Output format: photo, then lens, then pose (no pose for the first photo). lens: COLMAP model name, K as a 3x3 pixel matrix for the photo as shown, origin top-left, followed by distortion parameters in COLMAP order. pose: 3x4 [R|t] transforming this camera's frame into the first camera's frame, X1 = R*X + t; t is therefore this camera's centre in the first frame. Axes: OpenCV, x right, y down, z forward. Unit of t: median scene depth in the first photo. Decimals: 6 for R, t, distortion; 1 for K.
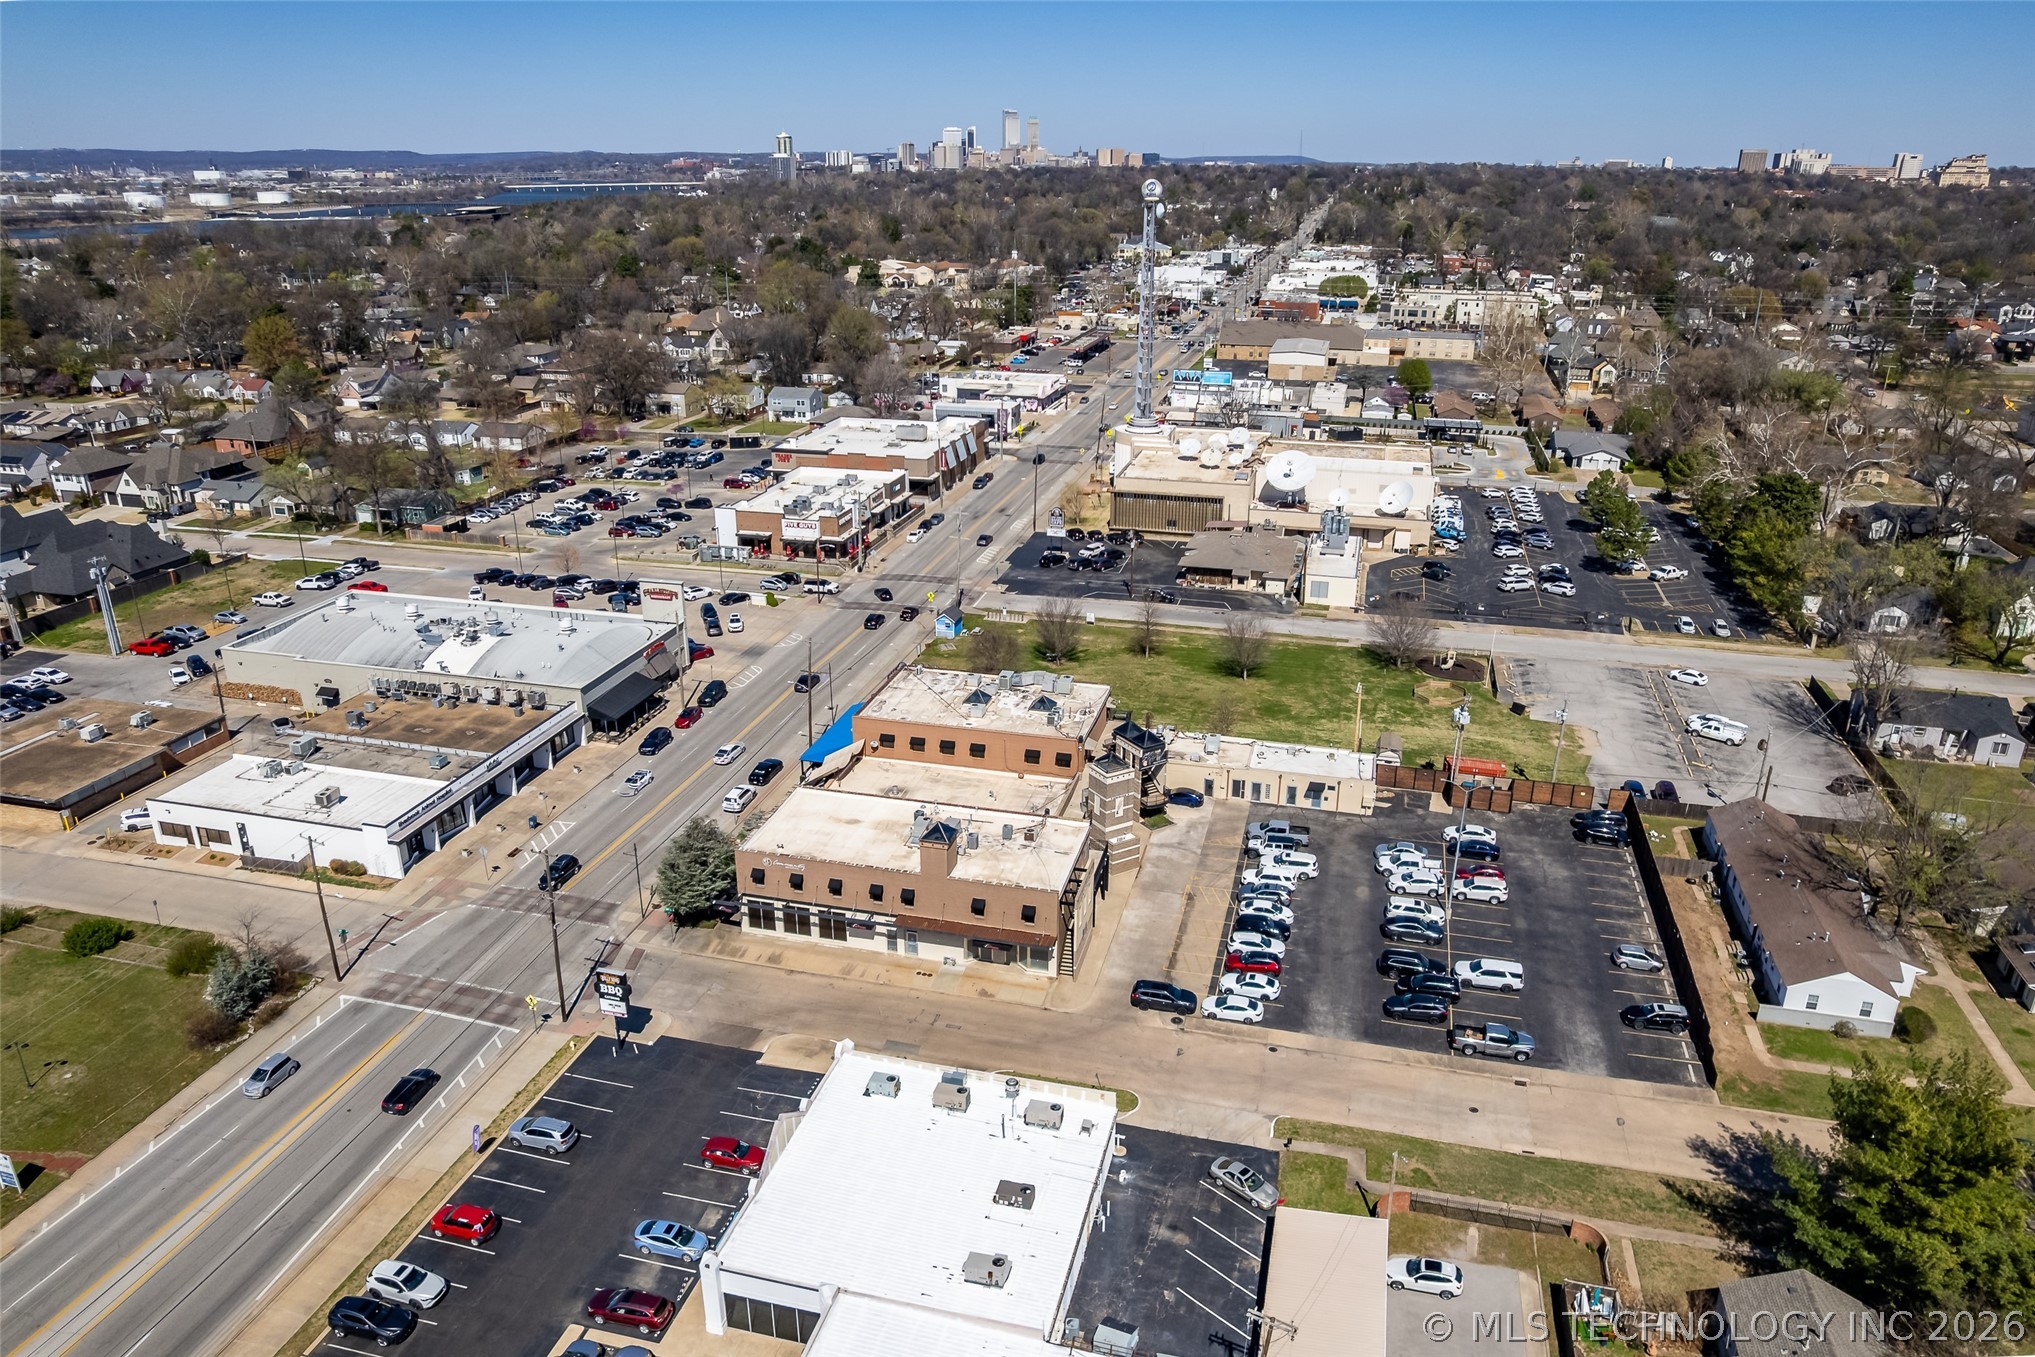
lens RADIAL K [[1388.3, 0, 1050.4], [0, 1388.3, 681.1], [0, 0, 1]] dist [-0.078927, 0.064342]
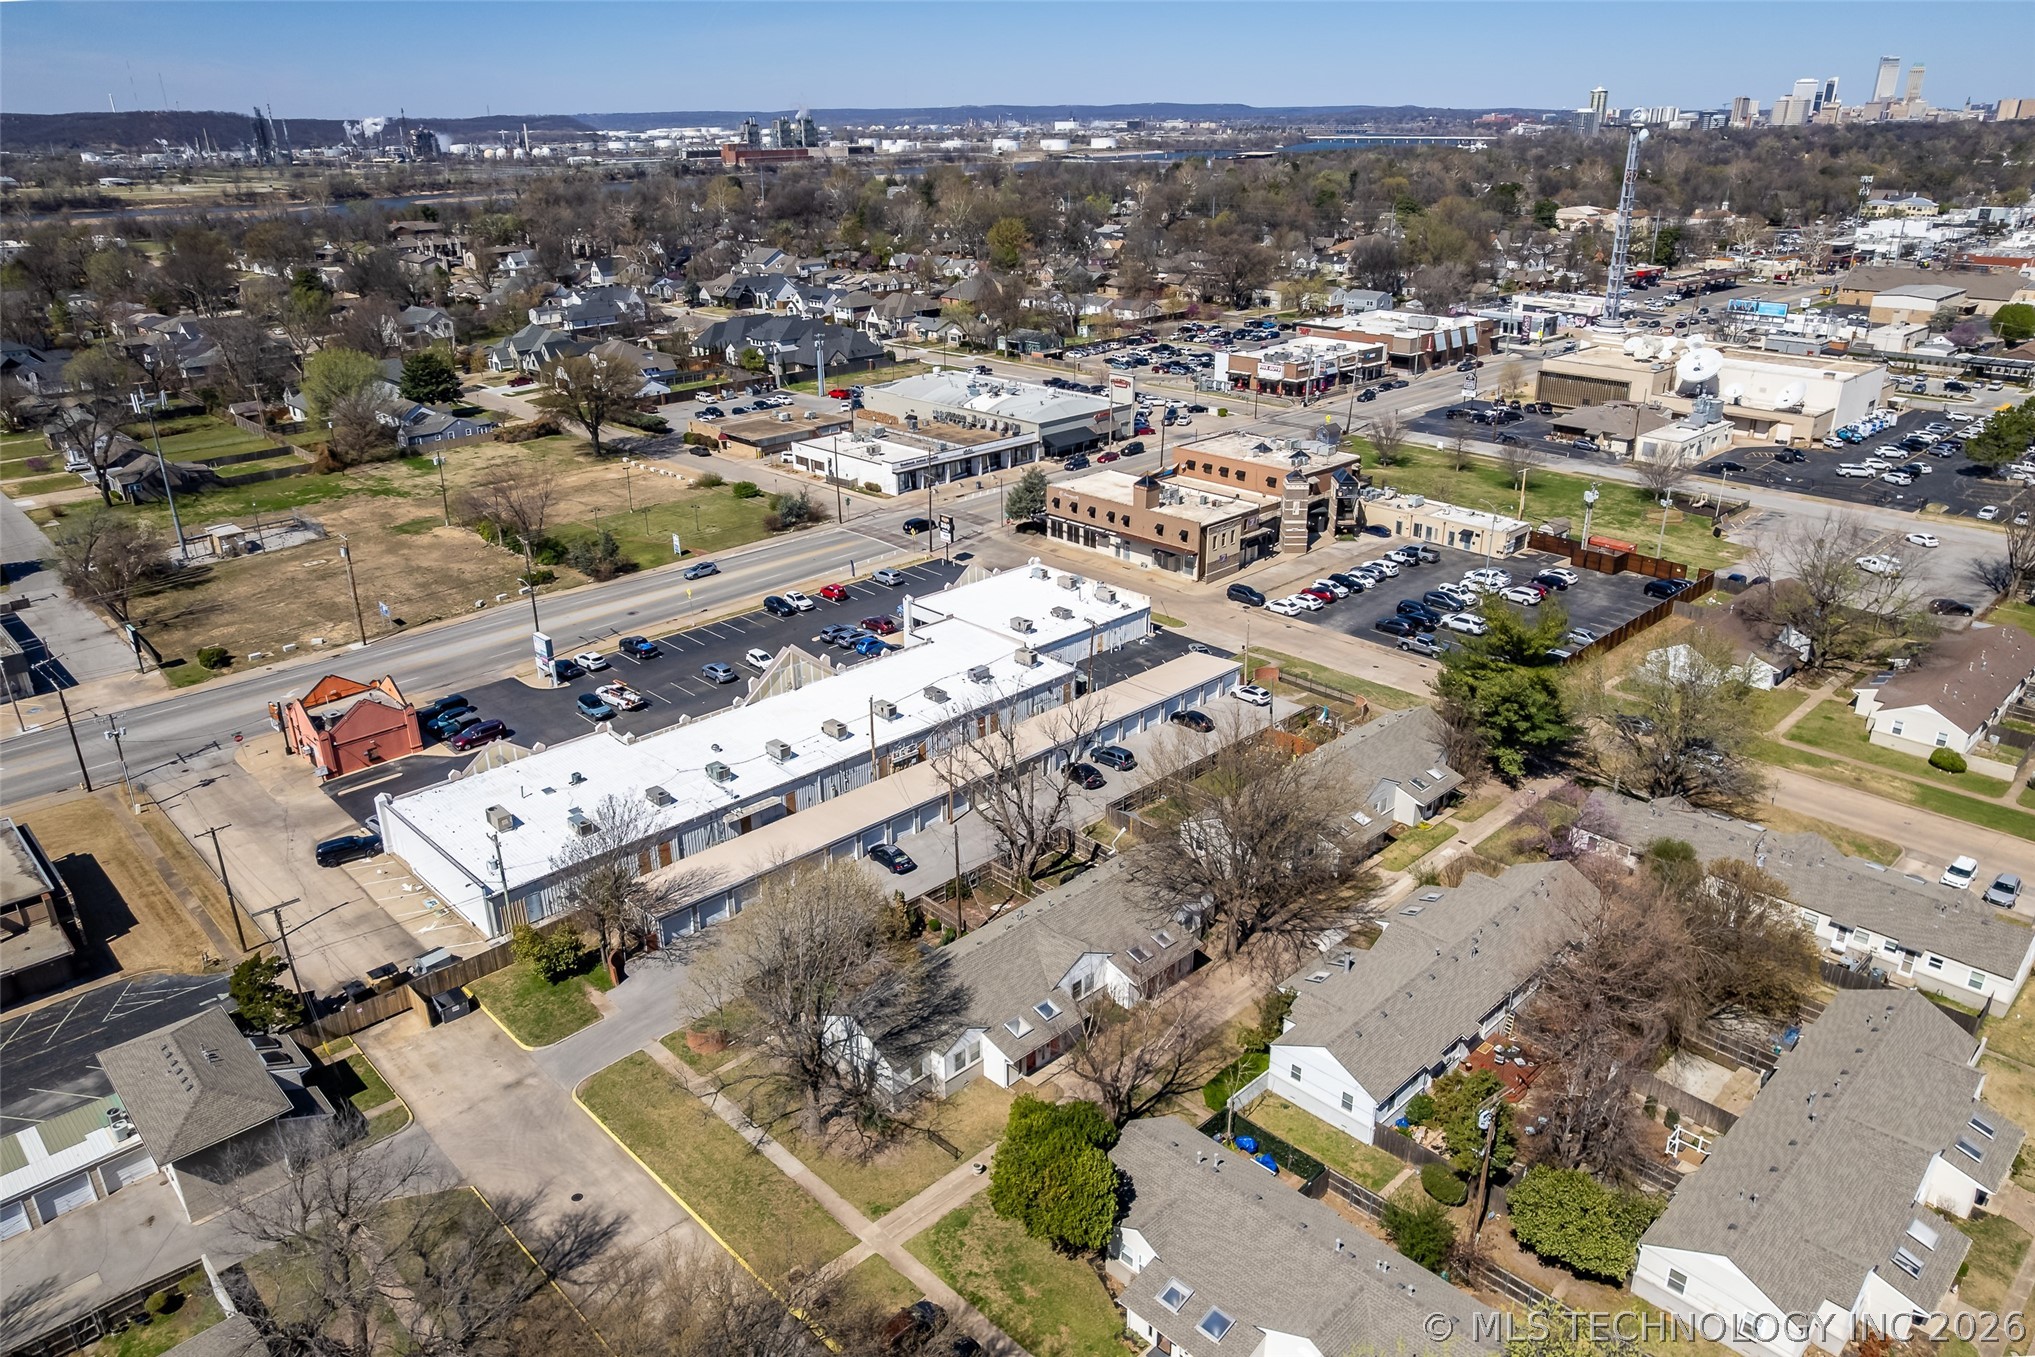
lens RADIAL K [[1388.3, 0, 1050.4], [0, 1388.3, 681.1], [0, 0, 1]] dist [-0.078927, 0.064342]
pose [[0.857378, 0.184968, -0.480301, 0.466720], [-0.170781, 0.982561, 0.073534, 0.170651], [0.485527, 0.018980, 0.874016, -0.351235]]
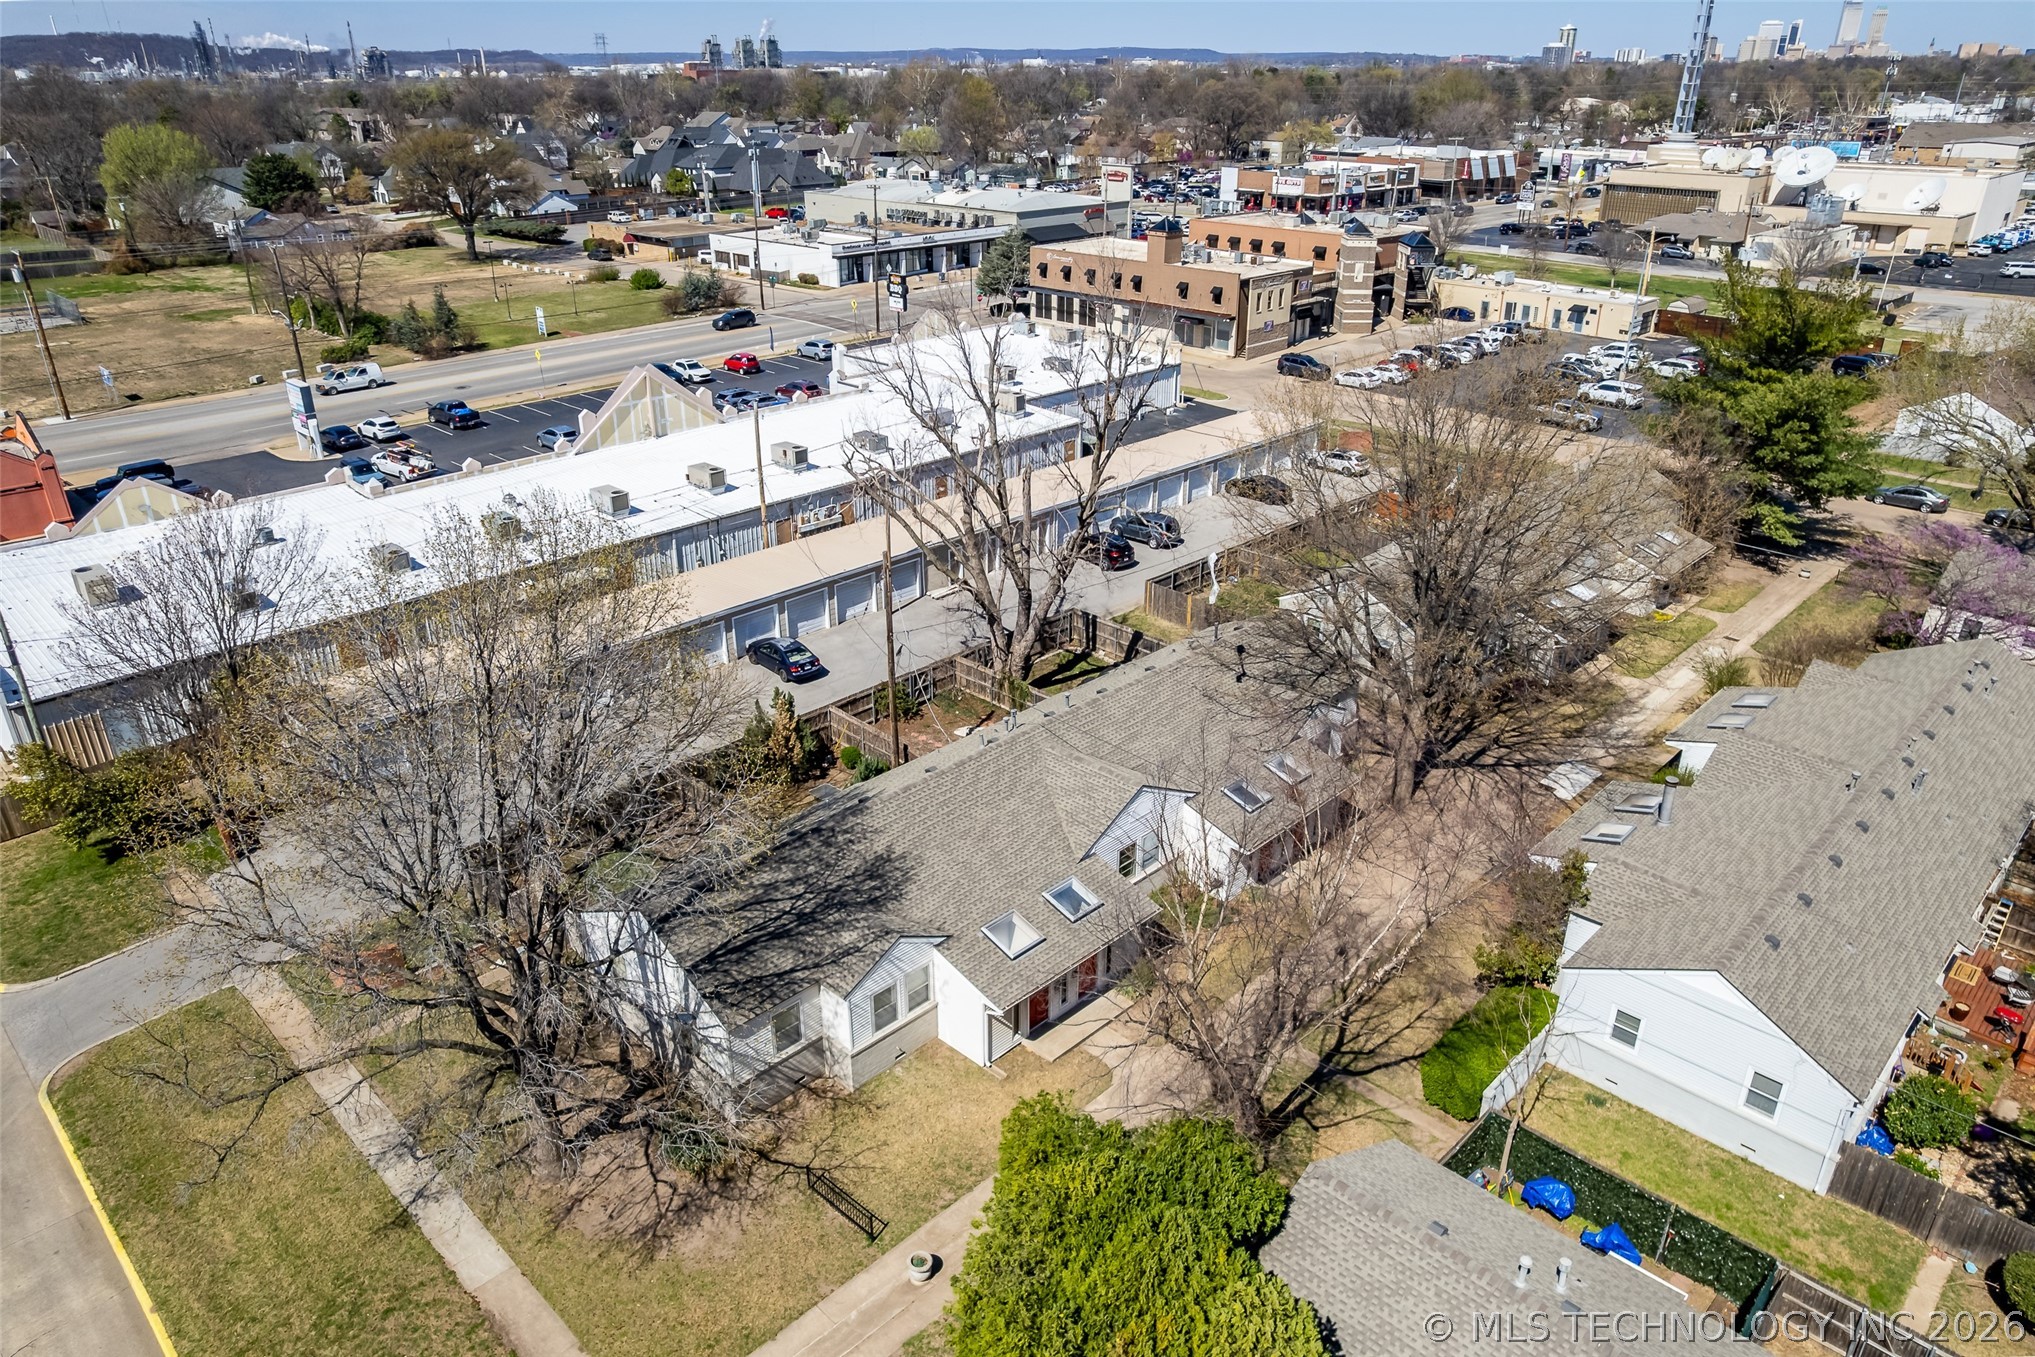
lens RADIAL K [[1371.8, 0, 1039.7], [0, 1371.8, 679.2], [0, 0, 1]] dist [-0.088967, 0.074693]
pose [[0.864746, 0.202704, -0.459484, 0.327058], [-0.169815, 0.979054, 0.112324, 0.273815], [0.472628, -0.019105, 0.881055, -0.091318]]
